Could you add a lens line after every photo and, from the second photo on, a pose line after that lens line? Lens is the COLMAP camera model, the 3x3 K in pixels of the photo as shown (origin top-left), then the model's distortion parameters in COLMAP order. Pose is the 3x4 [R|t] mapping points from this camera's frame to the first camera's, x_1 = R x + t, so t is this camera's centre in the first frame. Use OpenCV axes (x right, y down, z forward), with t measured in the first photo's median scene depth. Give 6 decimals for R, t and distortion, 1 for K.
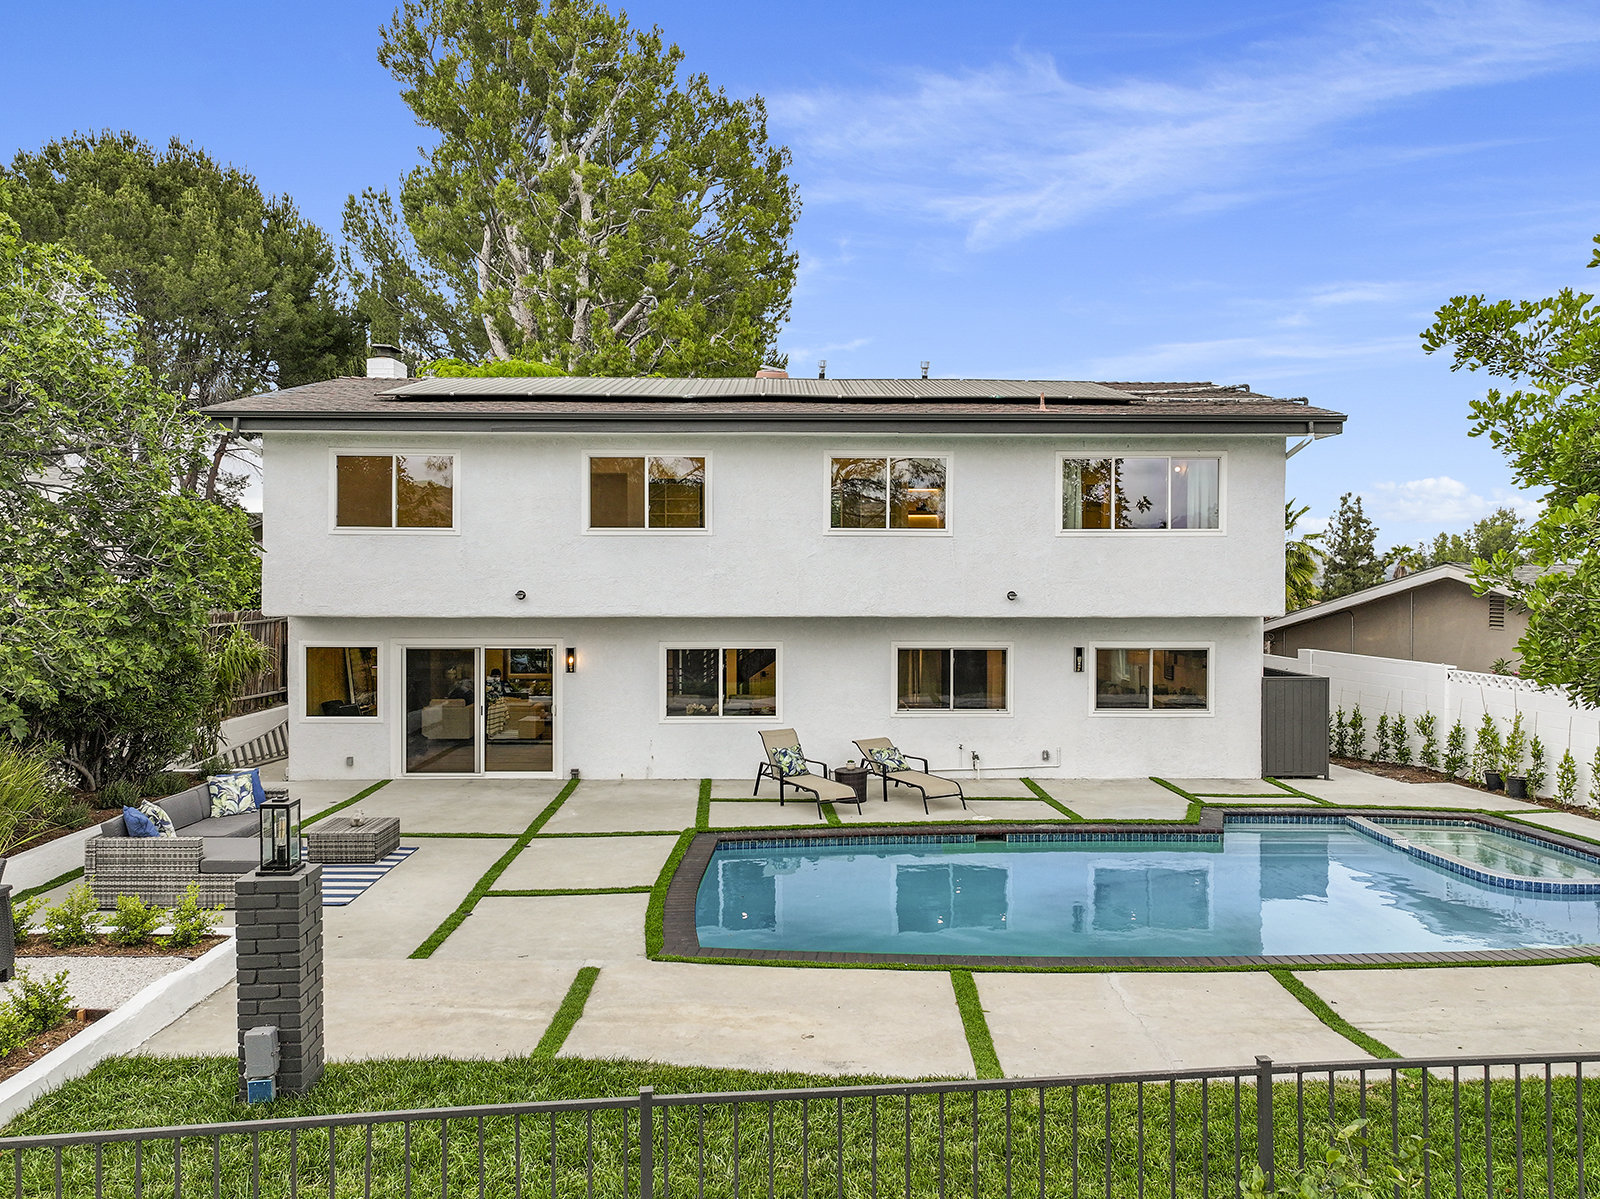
lens RADIAL K [[1128.4, 0, 805.8], [0, 1128.4, 593.7], [0, 0, 1]] dist [0.004926, 0.006987]
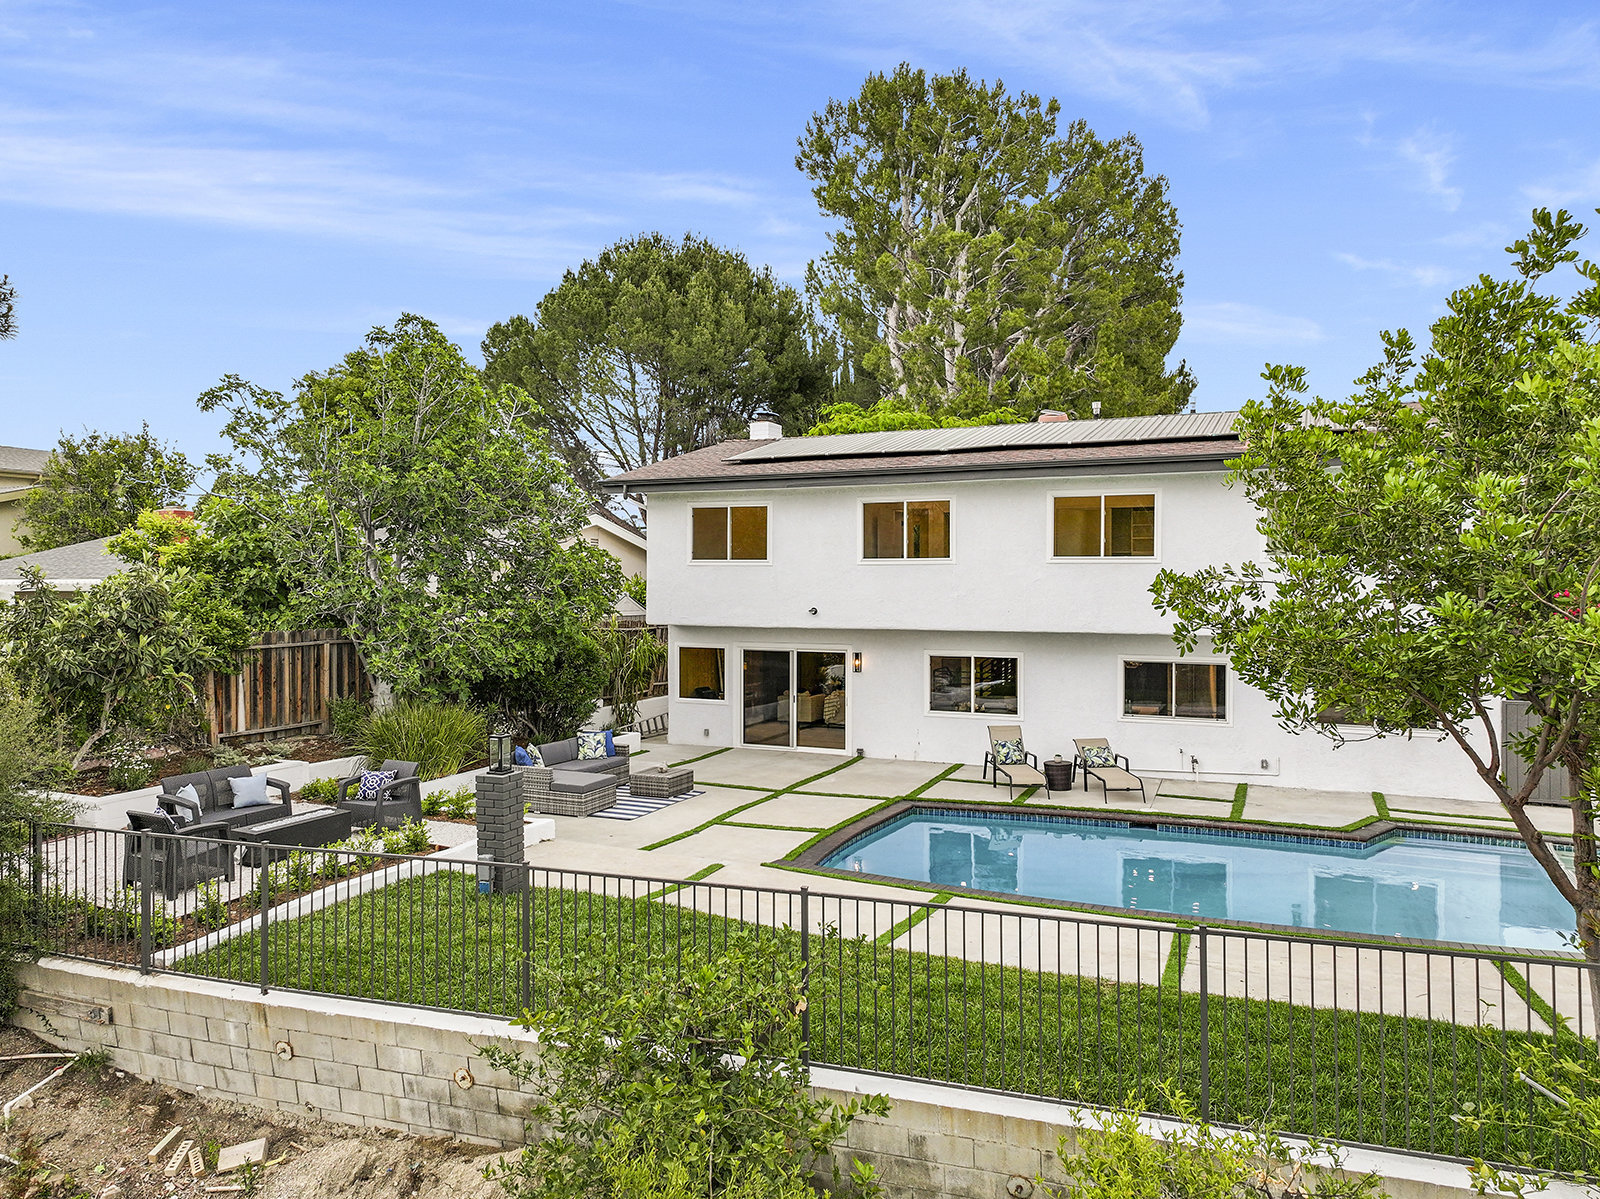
lens RADIAL K [[1128.4, 0, 805.8], [0, 1128.4, 593.7], [0, 0, 1]] dist [0.004926, 0.006987]
pose [[0.899731, 0.002990, -0.436434, 0.291152], [-0.003356, 0.999994, -0.000066, -0.017875], [0.436431, 0.001524, 0.899736, -0.162418]]
